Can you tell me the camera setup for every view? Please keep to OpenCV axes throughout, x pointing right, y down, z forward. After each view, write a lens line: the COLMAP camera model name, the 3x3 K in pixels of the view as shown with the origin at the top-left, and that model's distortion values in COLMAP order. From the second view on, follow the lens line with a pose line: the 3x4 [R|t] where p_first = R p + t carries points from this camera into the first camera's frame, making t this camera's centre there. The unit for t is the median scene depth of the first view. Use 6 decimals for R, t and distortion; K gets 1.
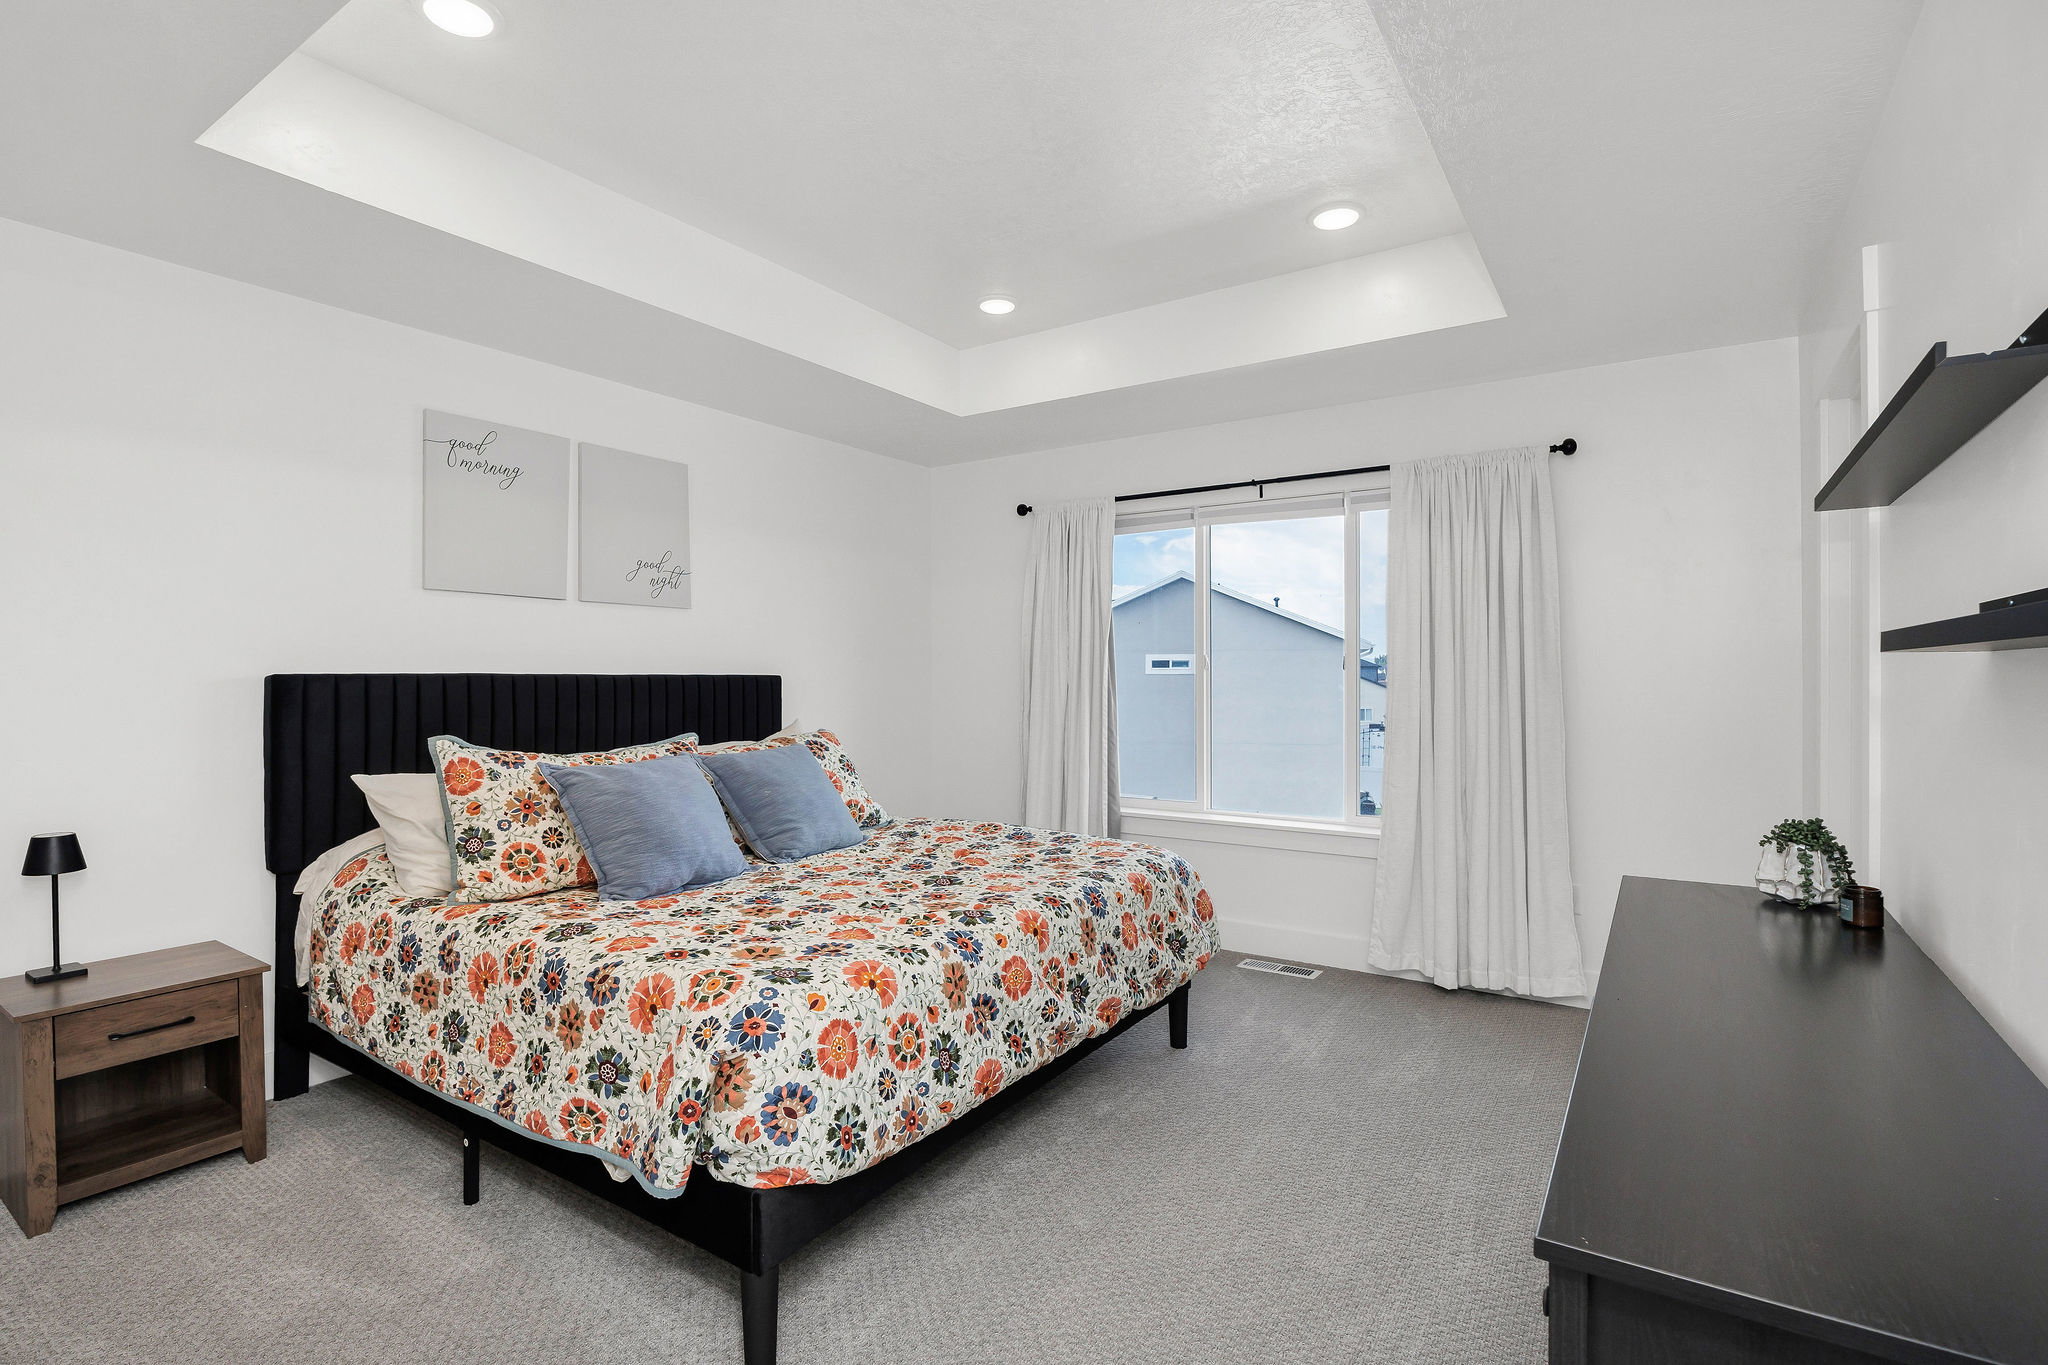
lens RADIAL K [[949.9, 0, 1026.1], [0, 949.9, 679.6], [0, 0, 1]] dist [-0.010697, 0.000750]
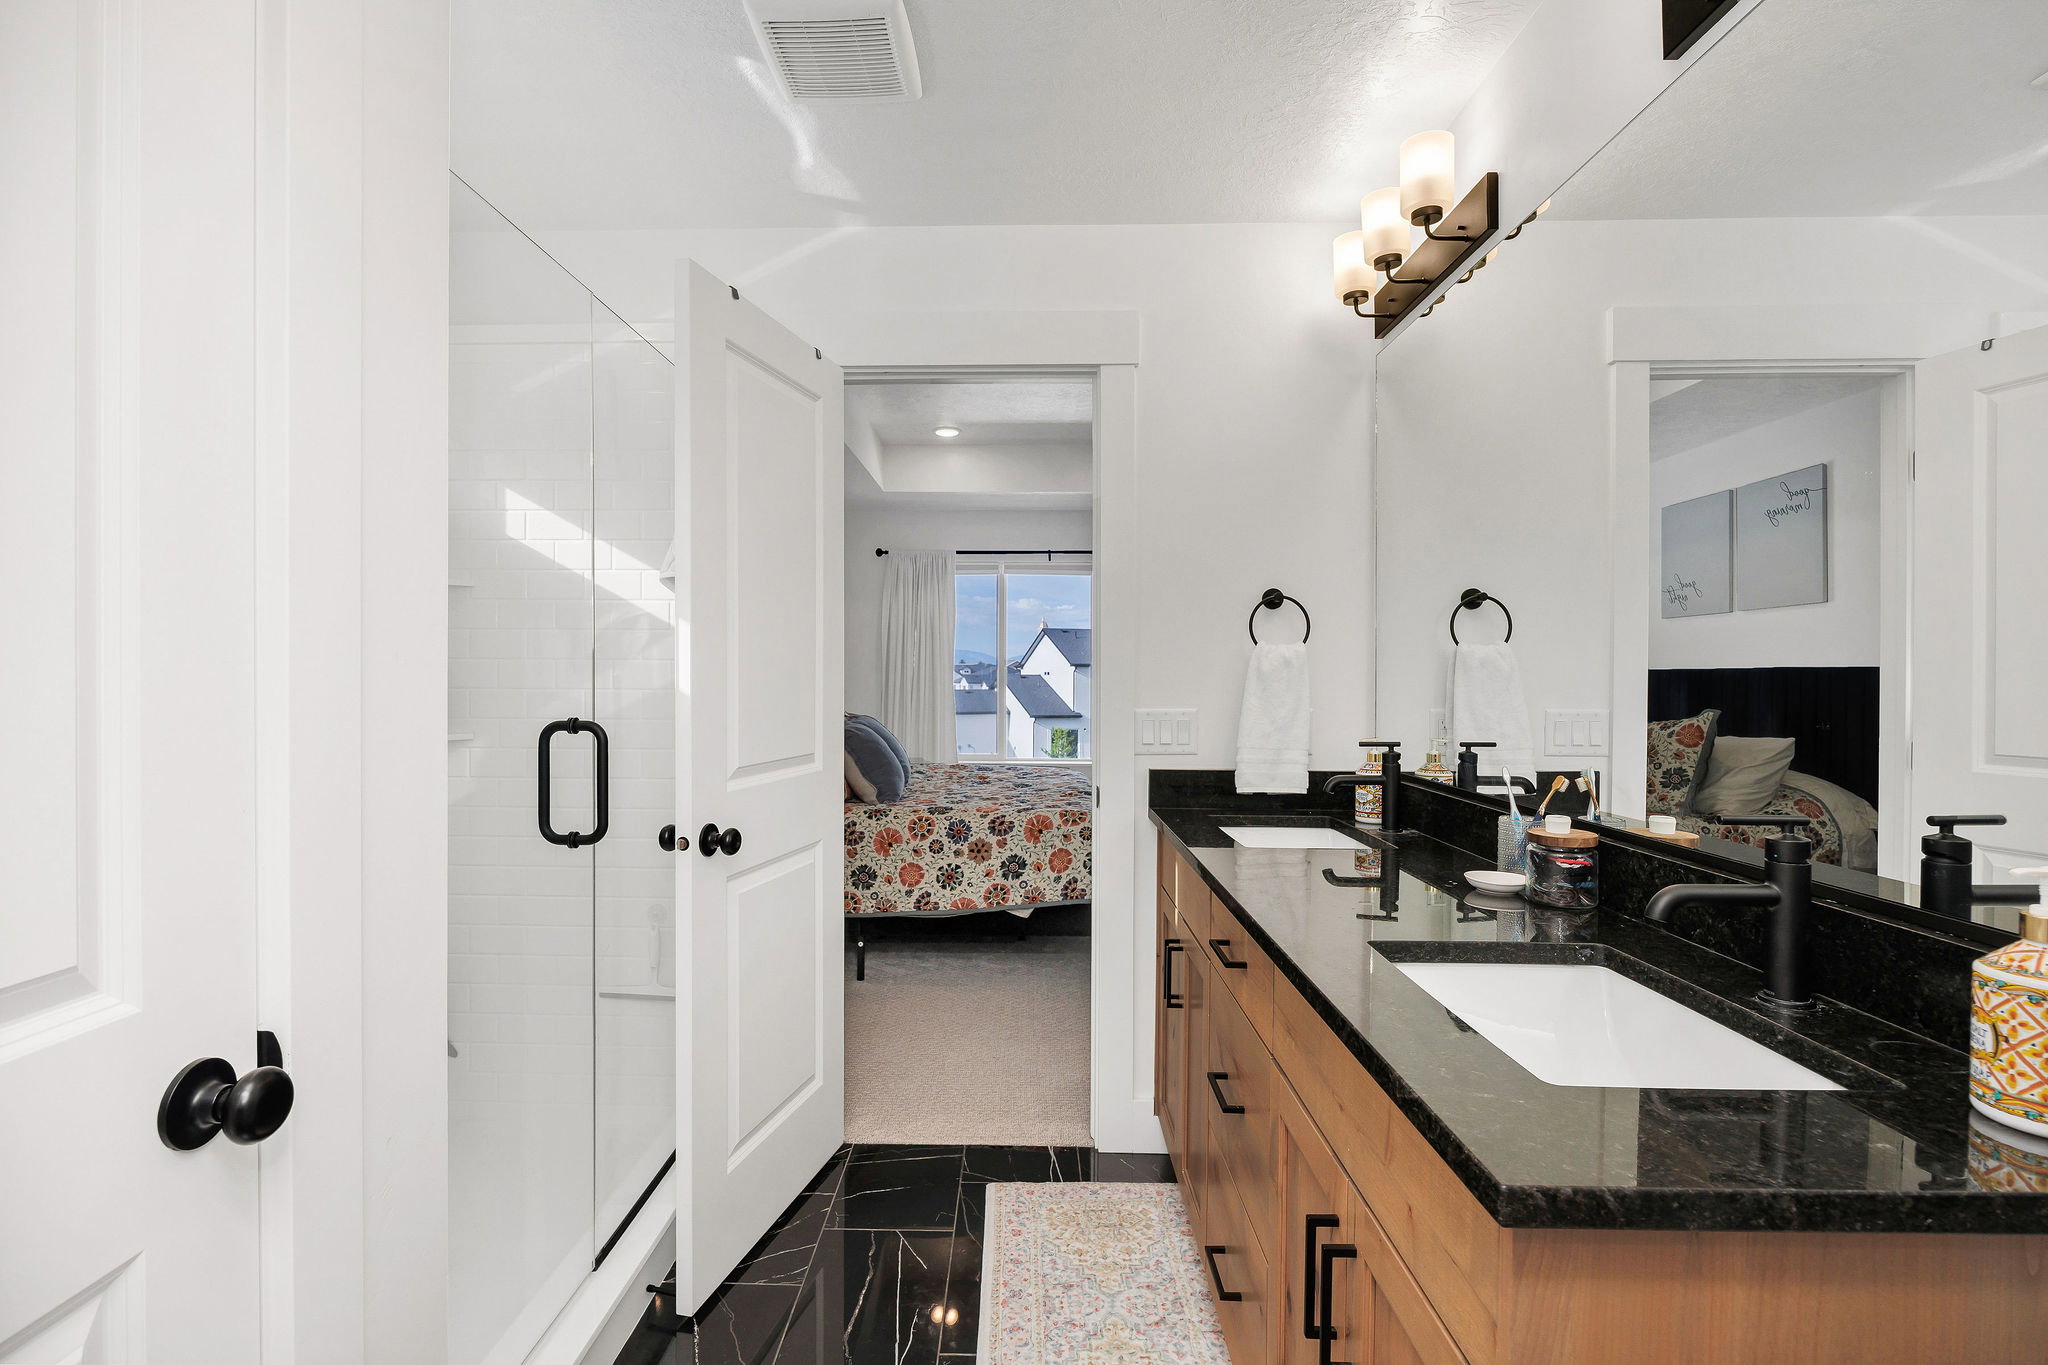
lens RADIAL K [[949.9, 0, 1020.3], [0, 949.9, 679.8], [0, 0, 1]] dist [-0.010697, 0.000750]
pose [[0.831641, 0.001356, 0.555312, -1.518412], [-0.001587, 0.999999, -0.000065, 0.017014], [-0.555311, -0.000827, 0.831642, -0.670850]]
